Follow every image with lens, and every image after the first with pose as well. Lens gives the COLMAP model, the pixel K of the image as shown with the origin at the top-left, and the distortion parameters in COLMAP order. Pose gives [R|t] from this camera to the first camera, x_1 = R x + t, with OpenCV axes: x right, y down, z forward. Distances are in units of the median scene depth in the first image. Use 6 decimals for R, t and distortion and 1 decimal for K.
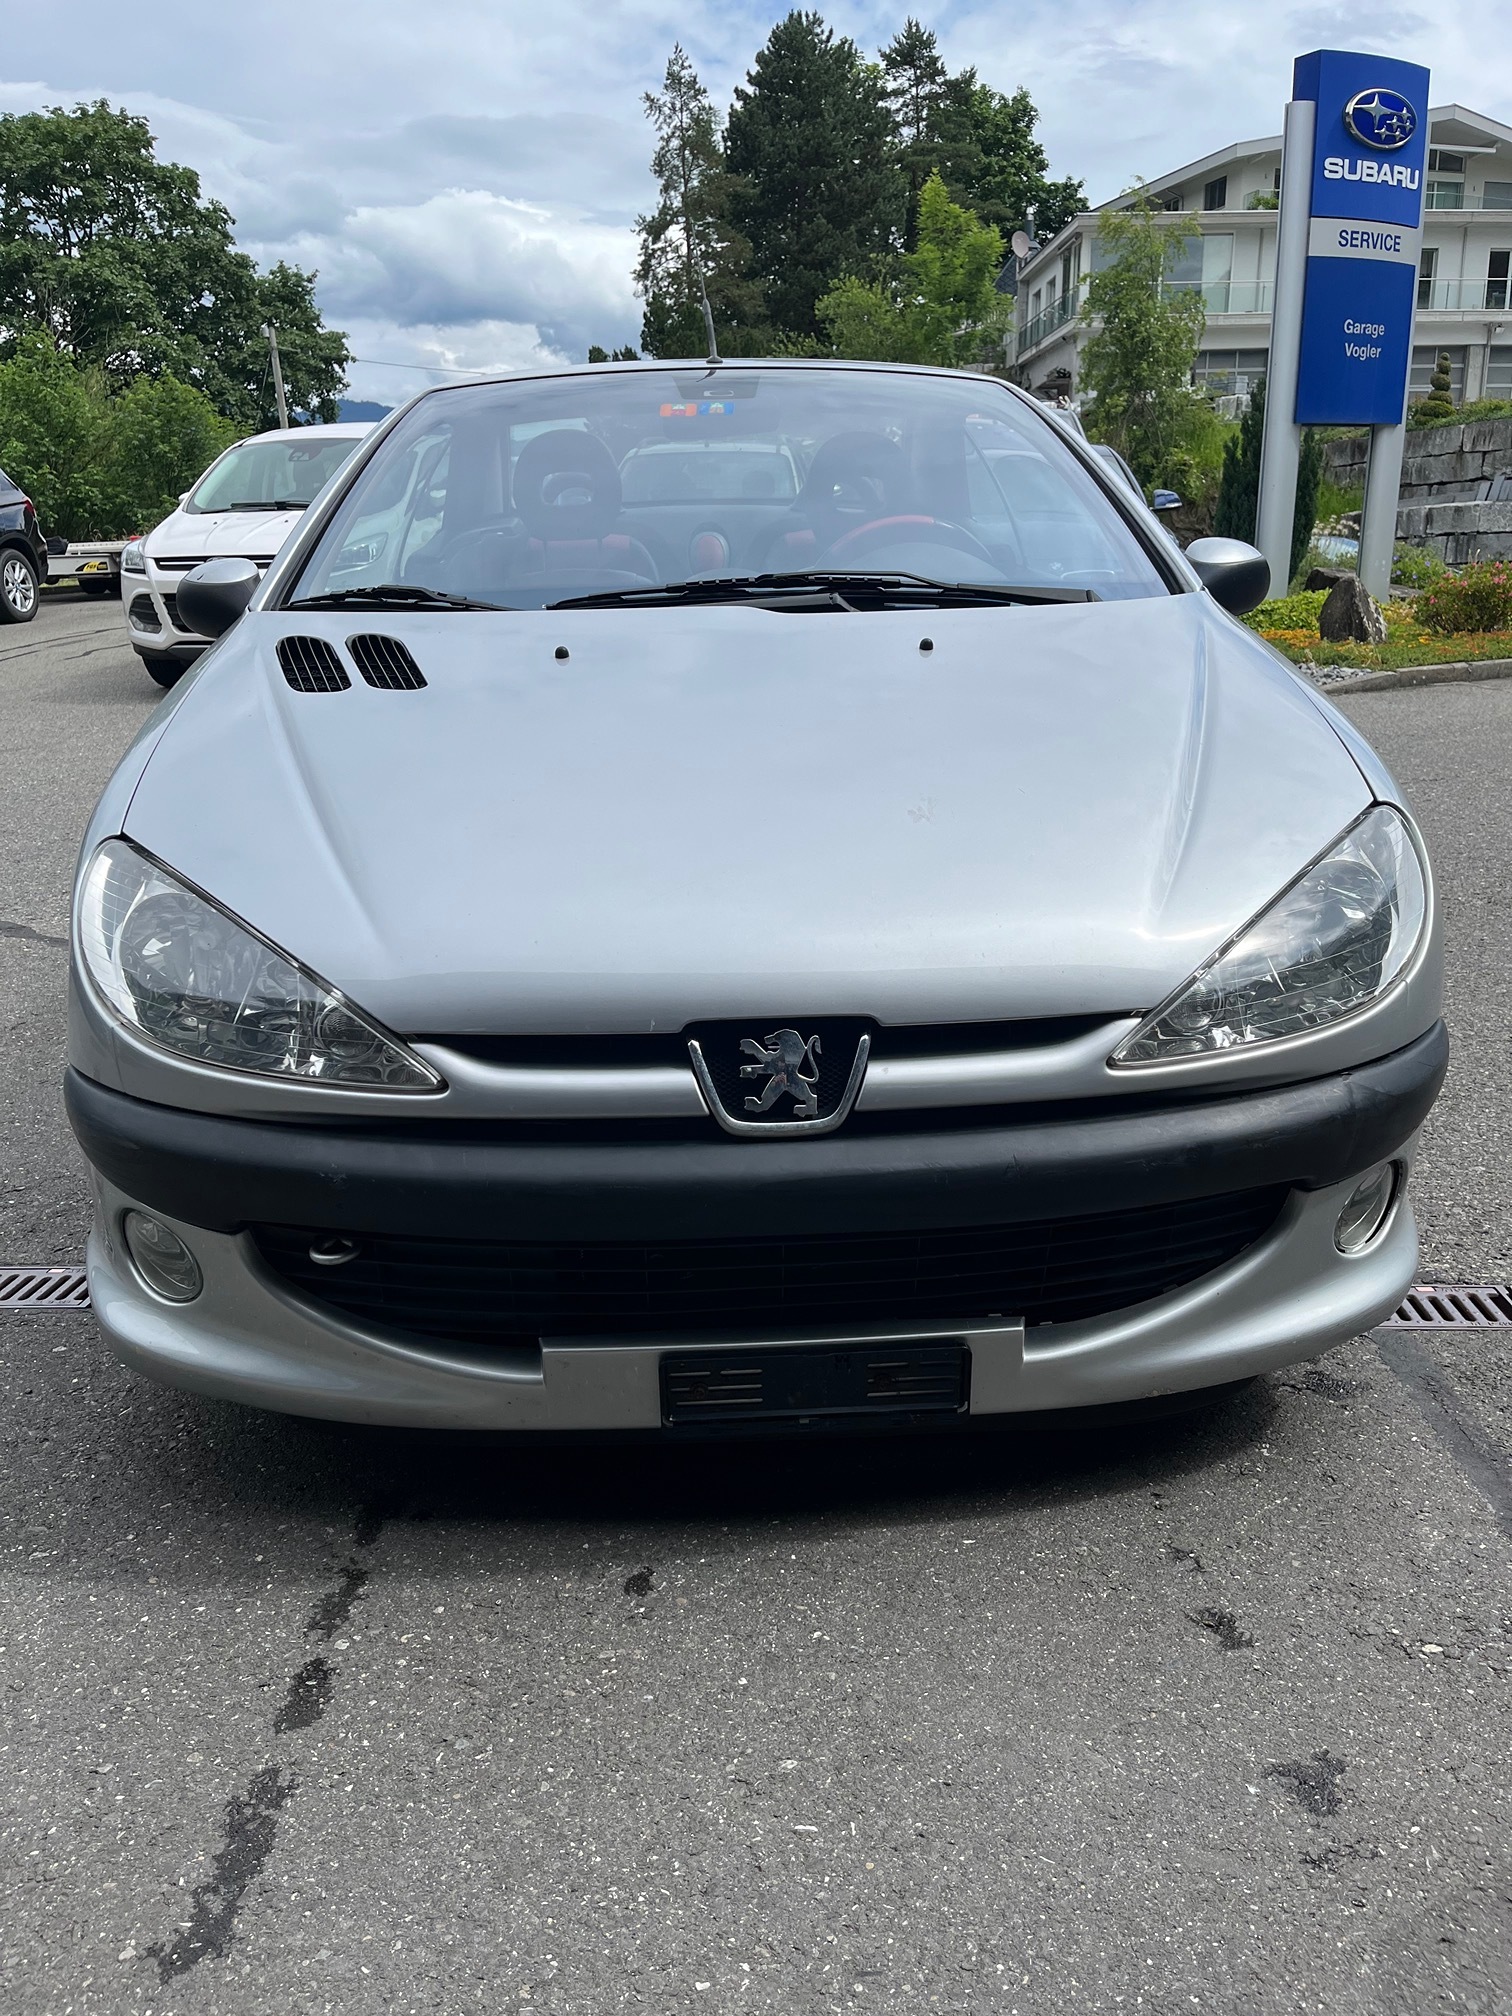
lens RADIAL K [[1558.2, 0, 747.8], [0, 1558.2, 1013.8], [0, 0, 1]] dist [0.011625, 0.002825]
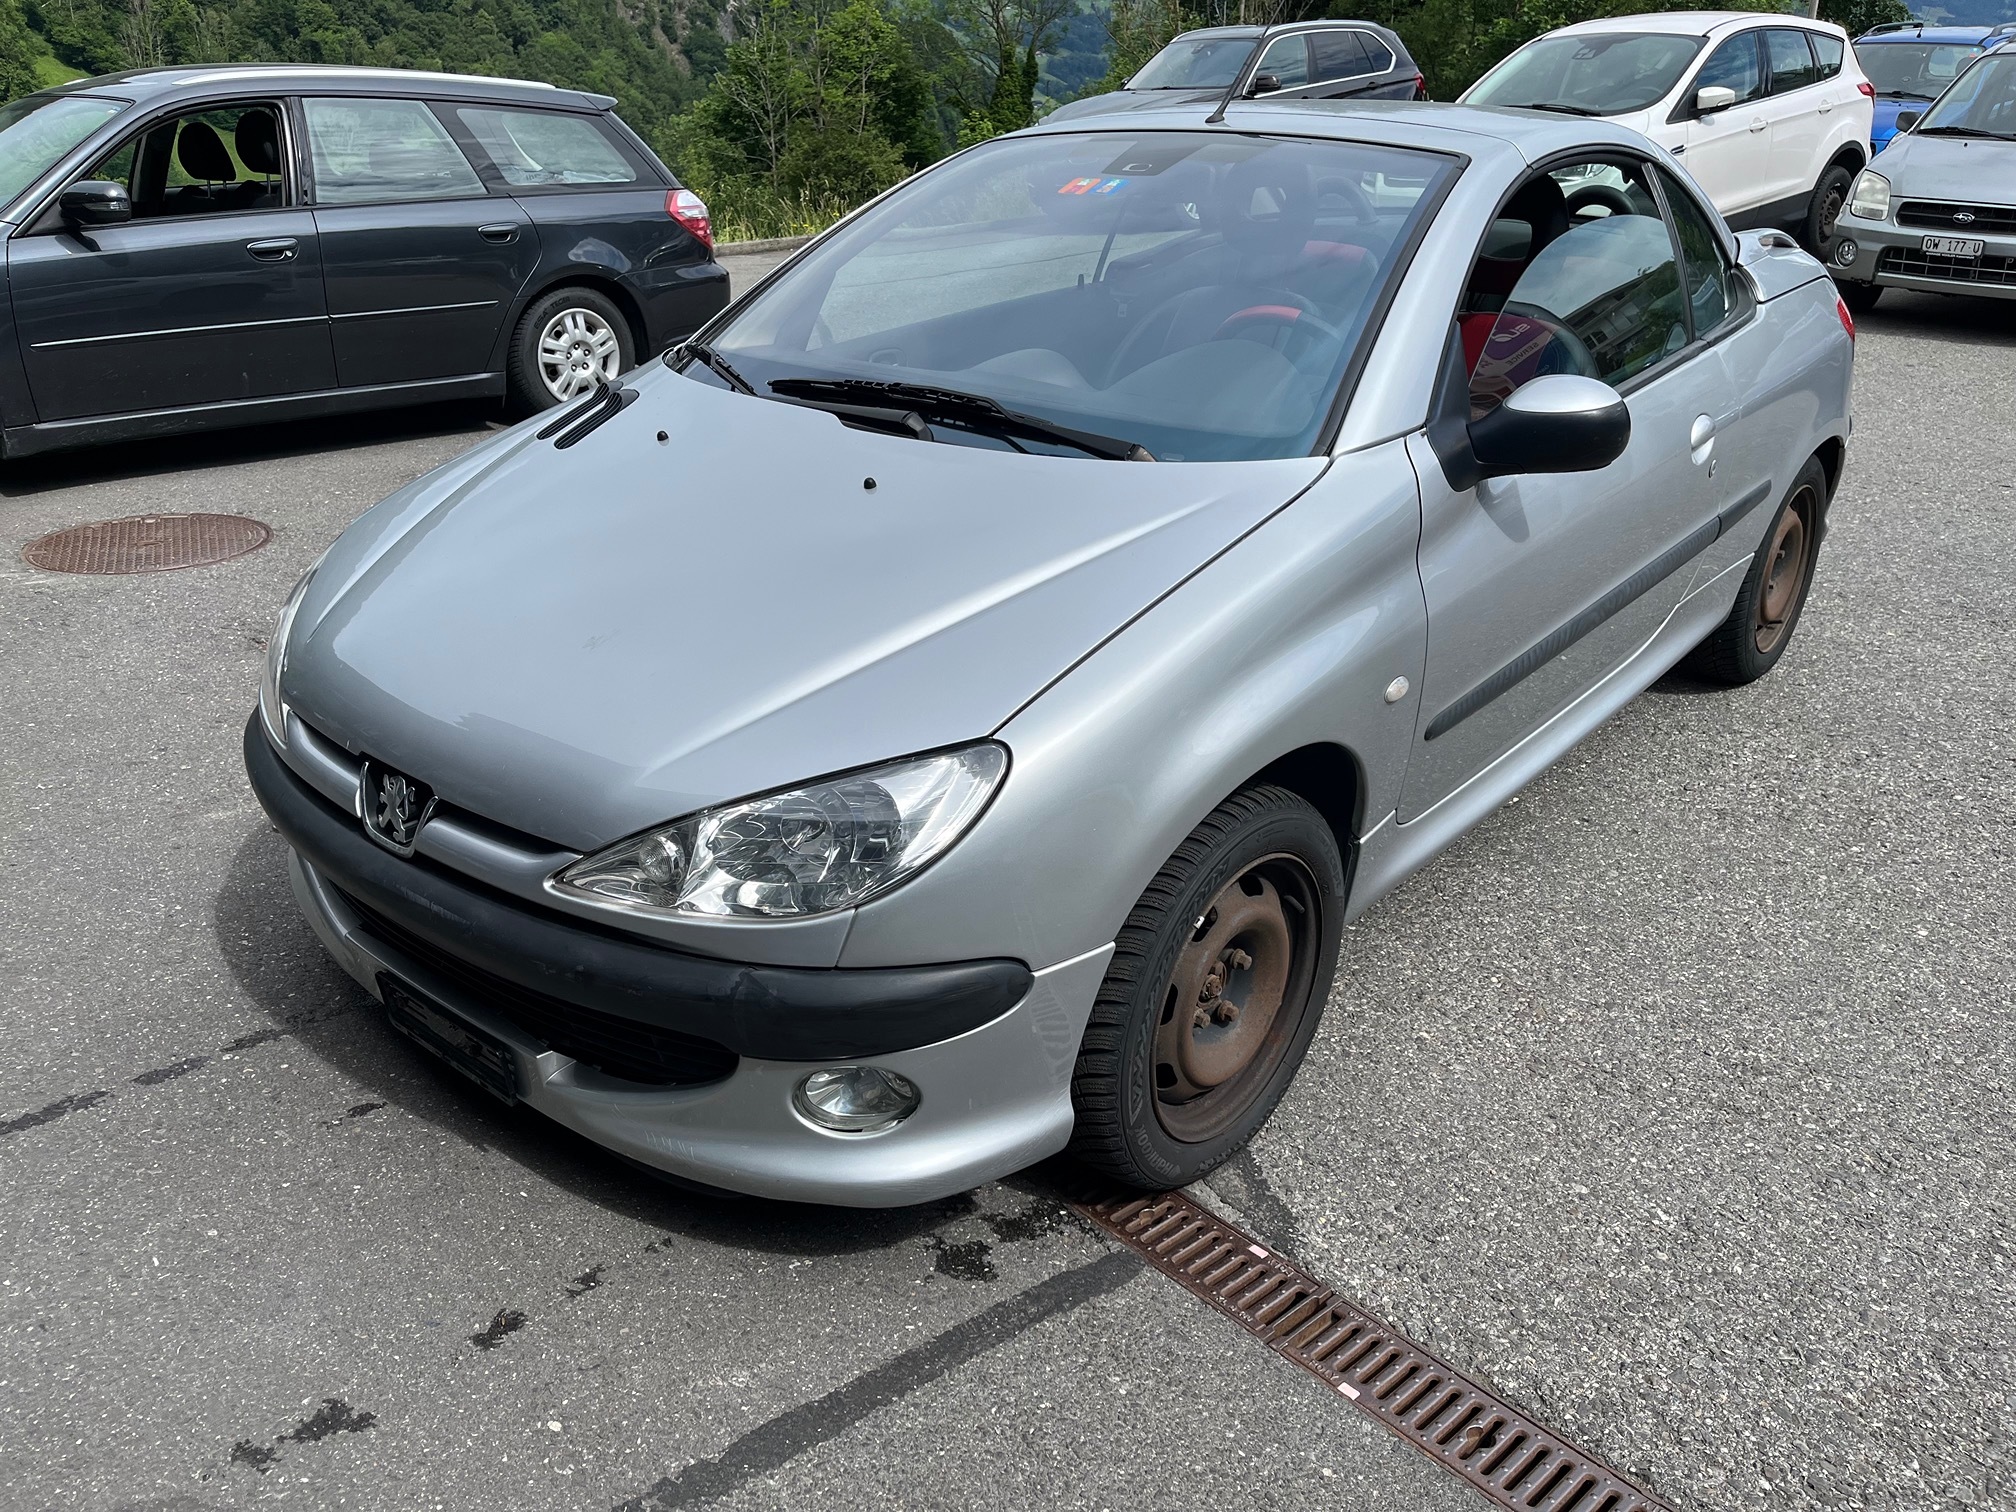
lens RADIAL K [[1538.5, 0, 1000.6], [0, 1538.5, 760.4], [0, 0, 1]] dist [0.103129, -0.152626]
pose [[0.713327, 0.284404, -0.640531, 1.246922], [-0.204778, 0.958655, 0.197604, -0.374520], [0.670247, -0.009789, 0.742074, 0.327466]]
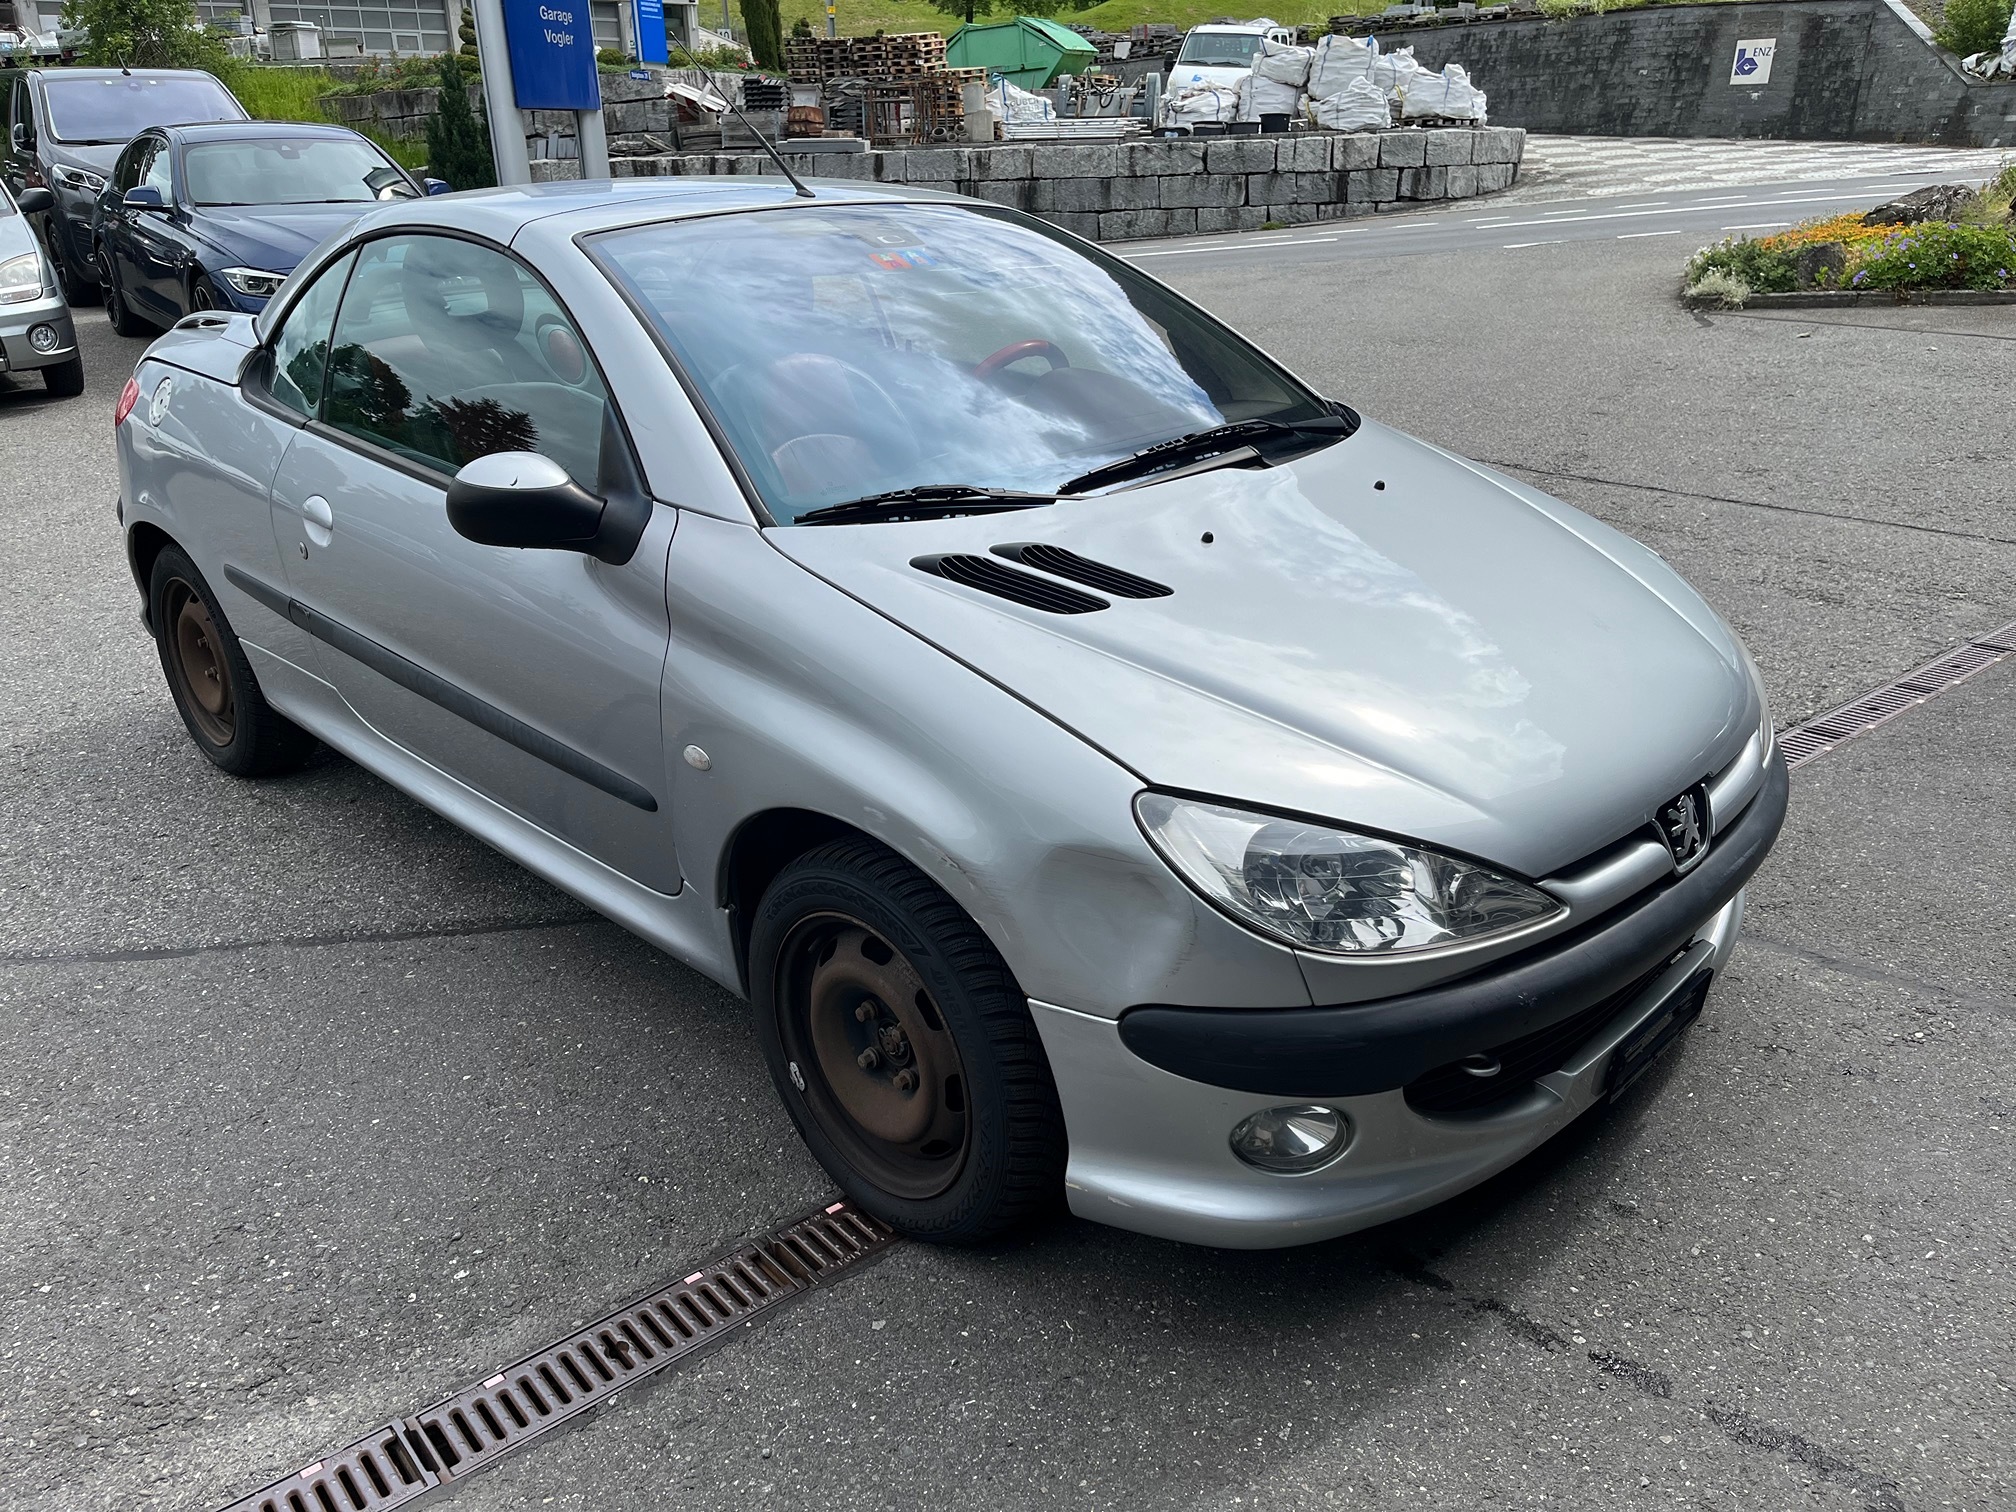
lens RADIAL K [[1538.5, 0, 1000.6], [0, 1538.5, 760.4], [0, 0, 1]] dist [0.103129, -0.152626]
pose [[0.727392, -0.248990, 0.639457, -1.295081], [0.207253, 0.968046, 0.141181, -0.342603], [-0.654177, 0.029835, 0.755753, 0.304089]]
